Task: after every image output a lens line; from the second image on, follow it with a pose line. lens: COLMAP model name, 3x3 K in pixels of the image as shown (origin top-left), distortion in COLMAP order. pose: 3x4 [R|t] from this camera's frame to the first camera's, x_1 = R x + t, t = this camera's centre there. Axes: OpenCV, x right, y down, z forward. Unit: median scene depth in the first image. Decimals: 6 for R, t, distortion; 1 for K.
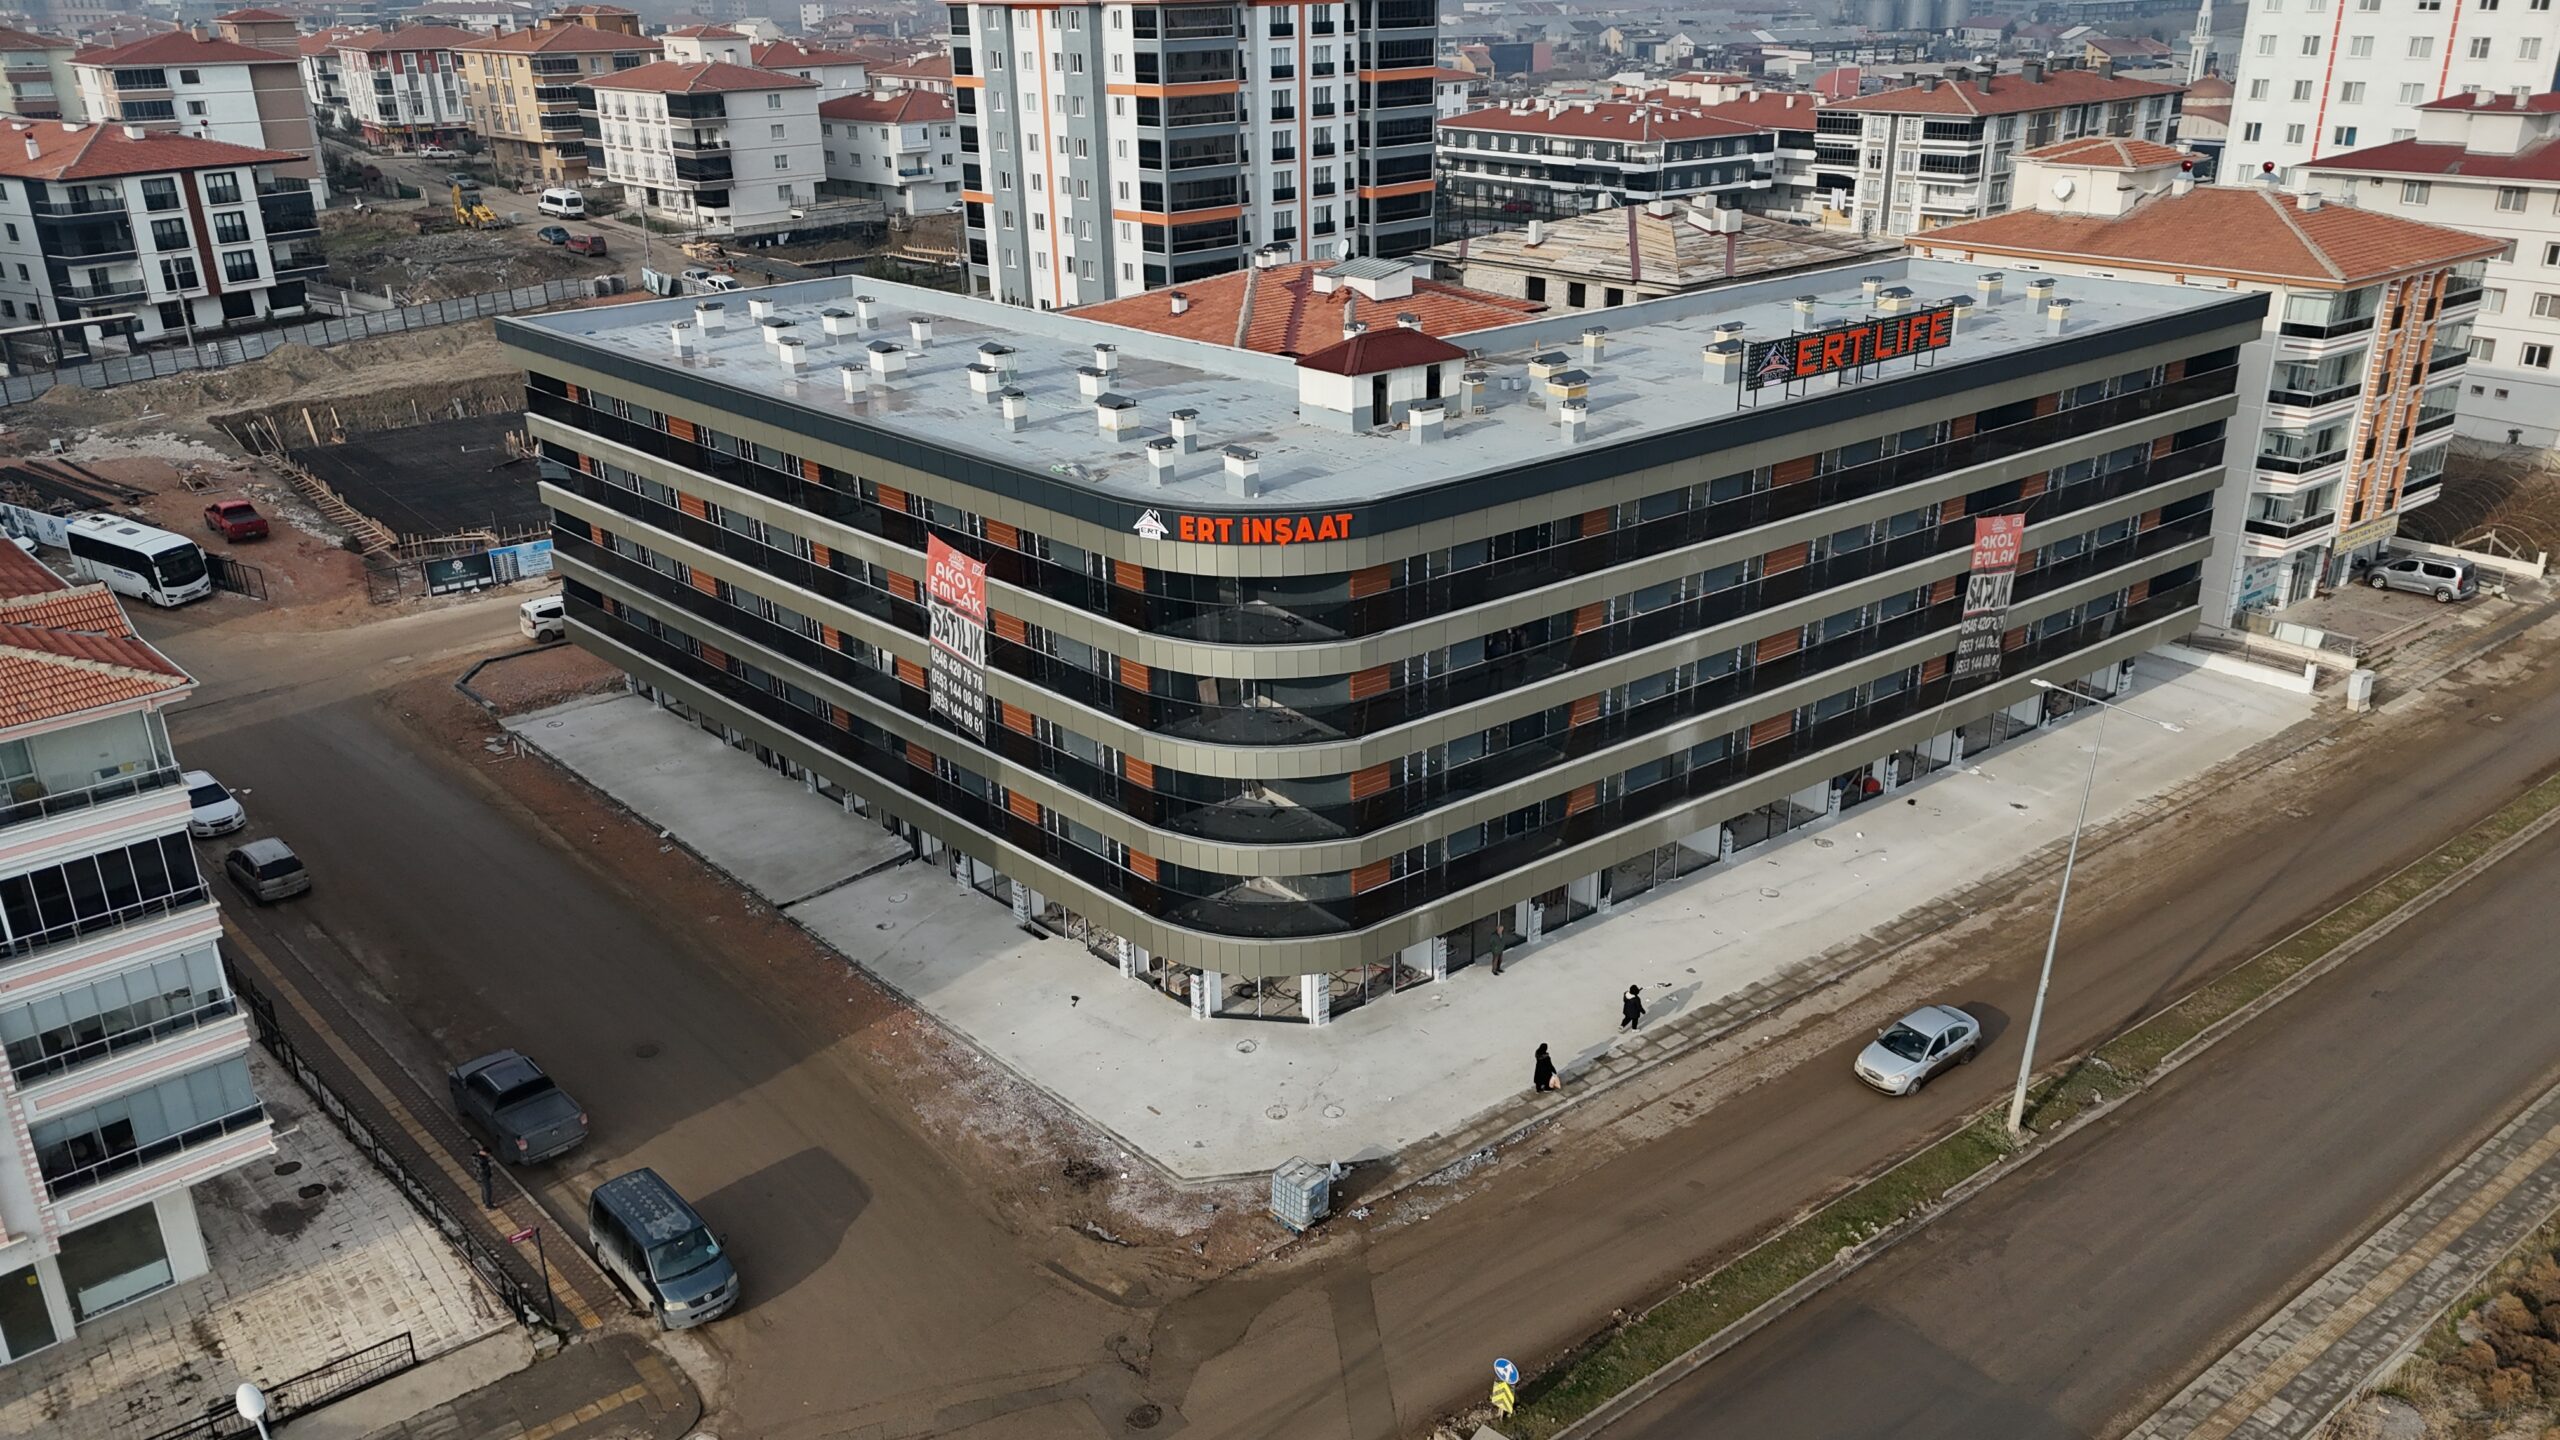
lens RADIAL K [[1867.7, 0, 1283.8], [0, 1867.7, 710.1], [0, 0, 1]] dist [0.081619, -0.077698]
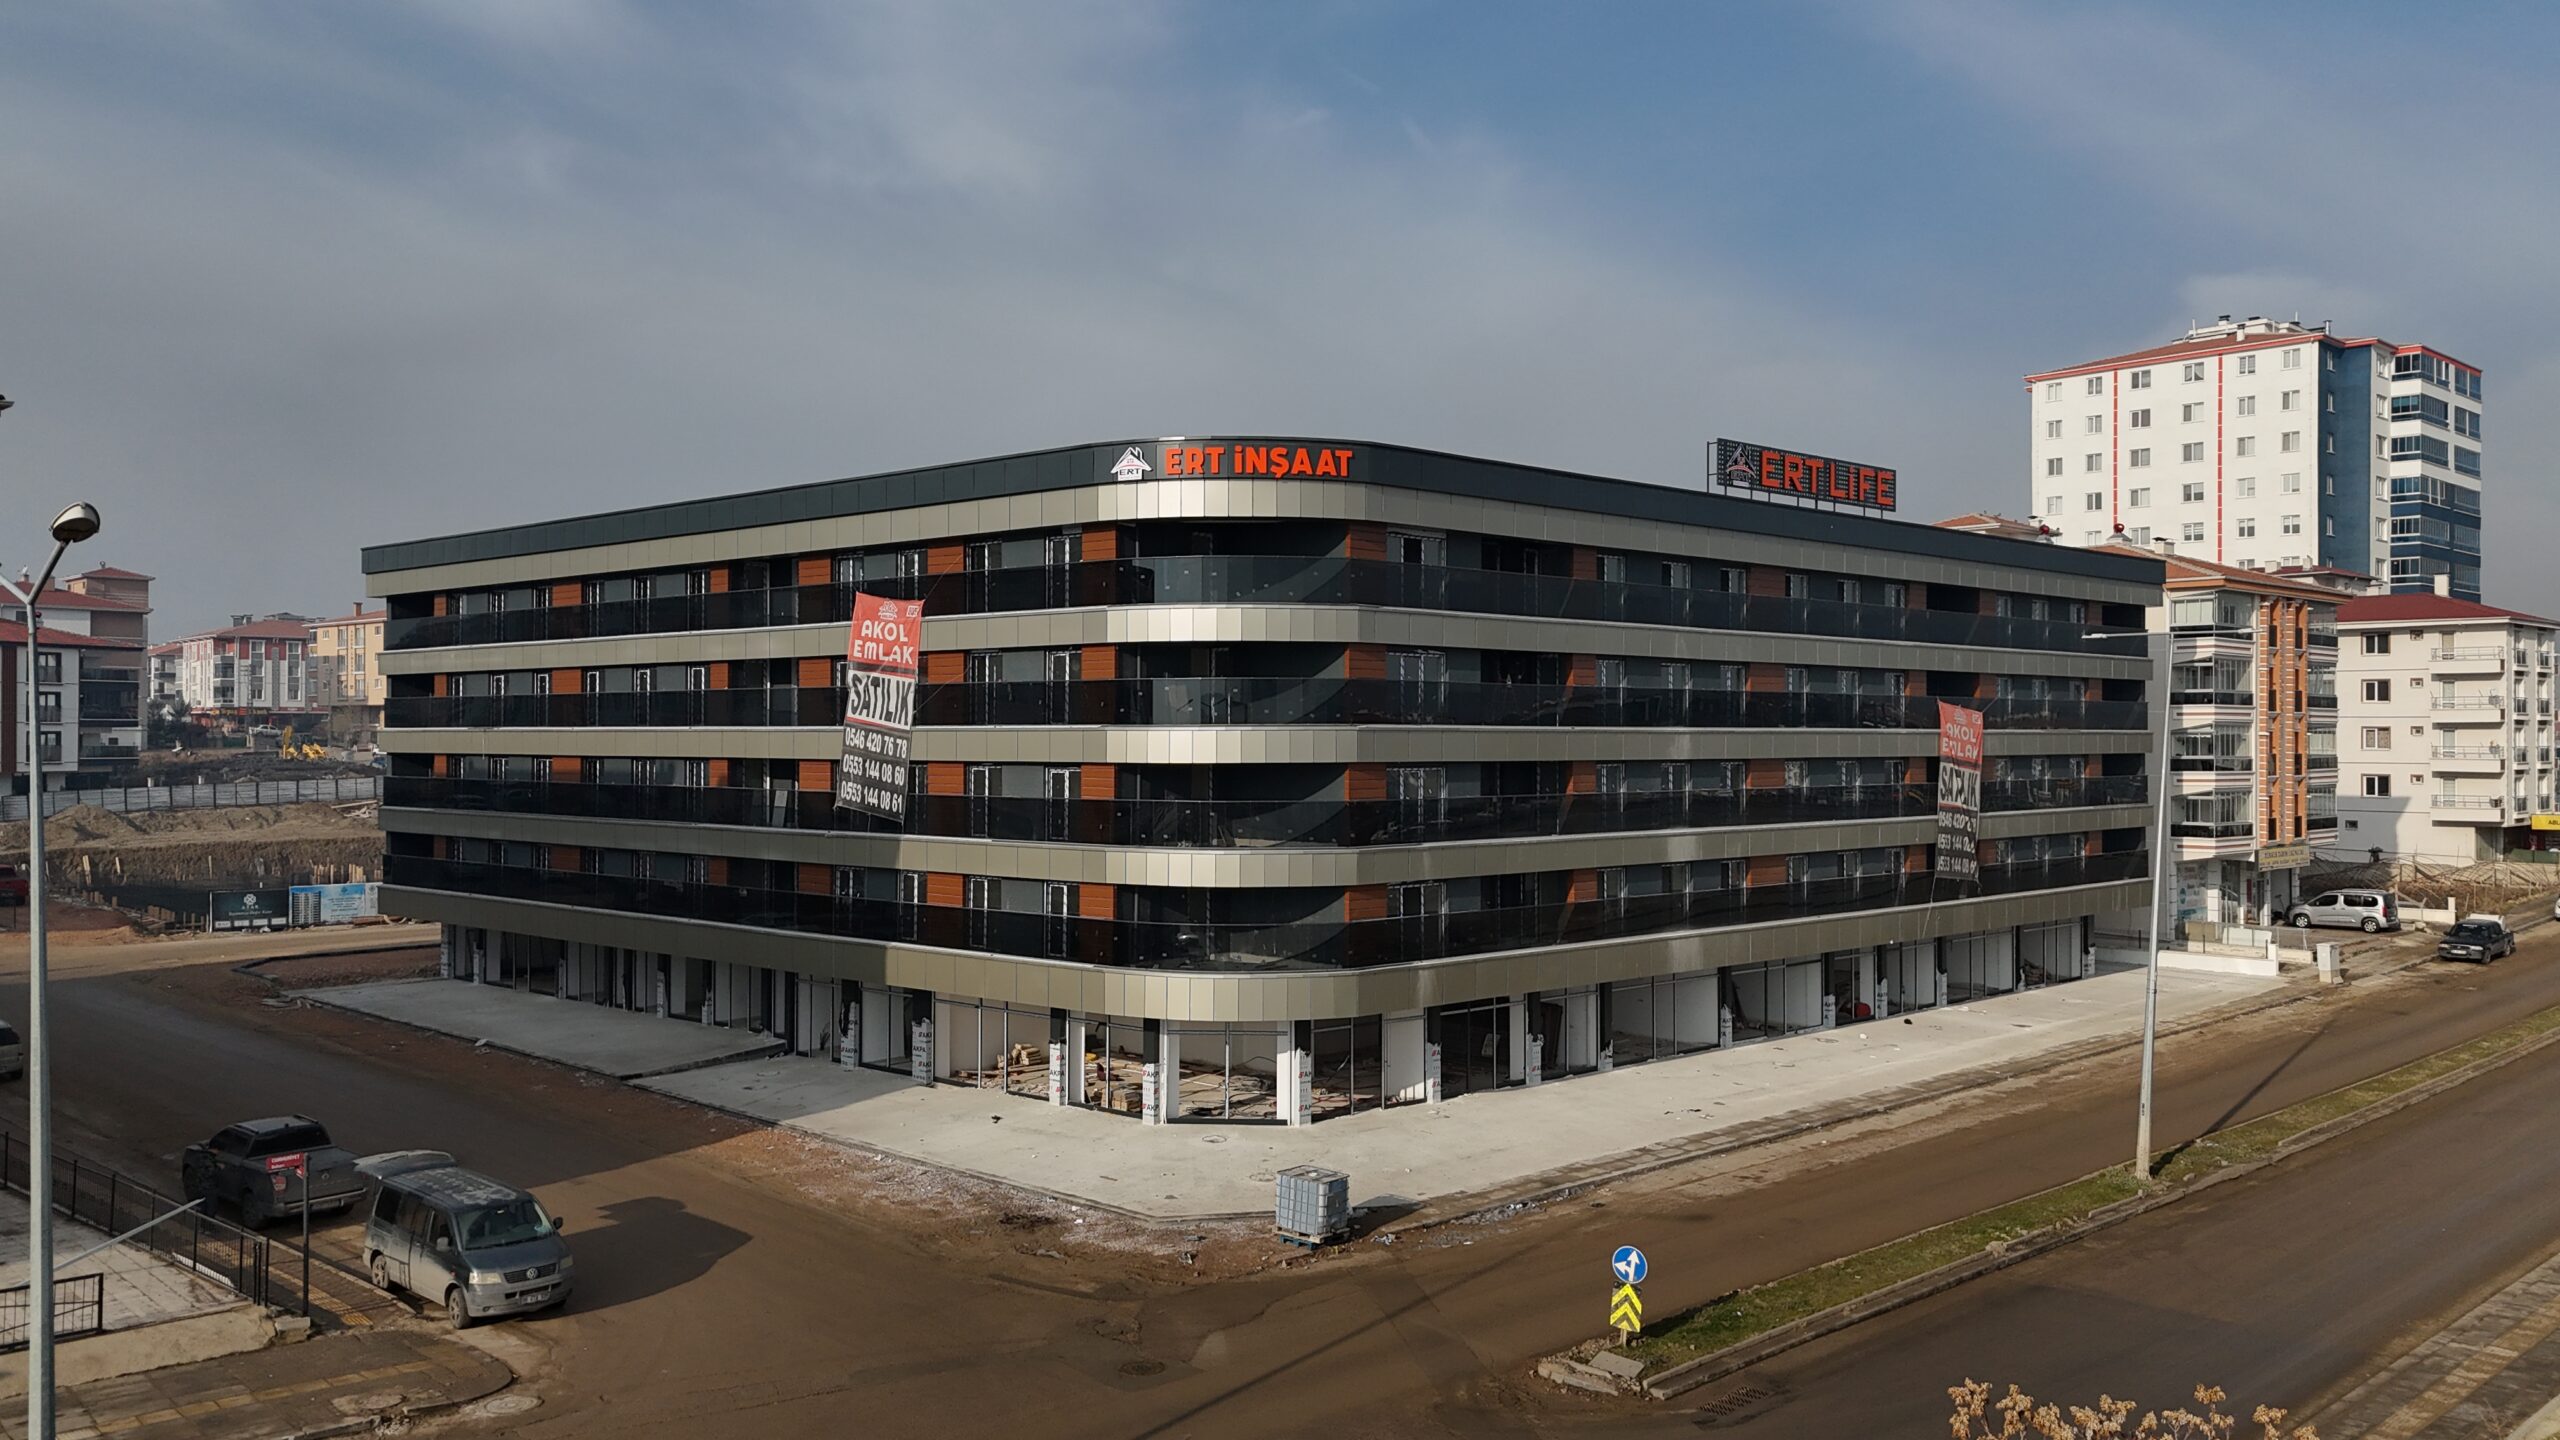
lens RADIAL K [[1867.7, 0, 1283.8], [0, 1867.7, 710.1], [0, 0, 1]] dist [0.081619, -0.077698]
pose [[0.995258, 0.021250, 0.094921, -0.060632], [0.015989, 0.926832, -0.375136, 0.266299], [-0.095947, 0.374875, 0.922097, 0.145018]]
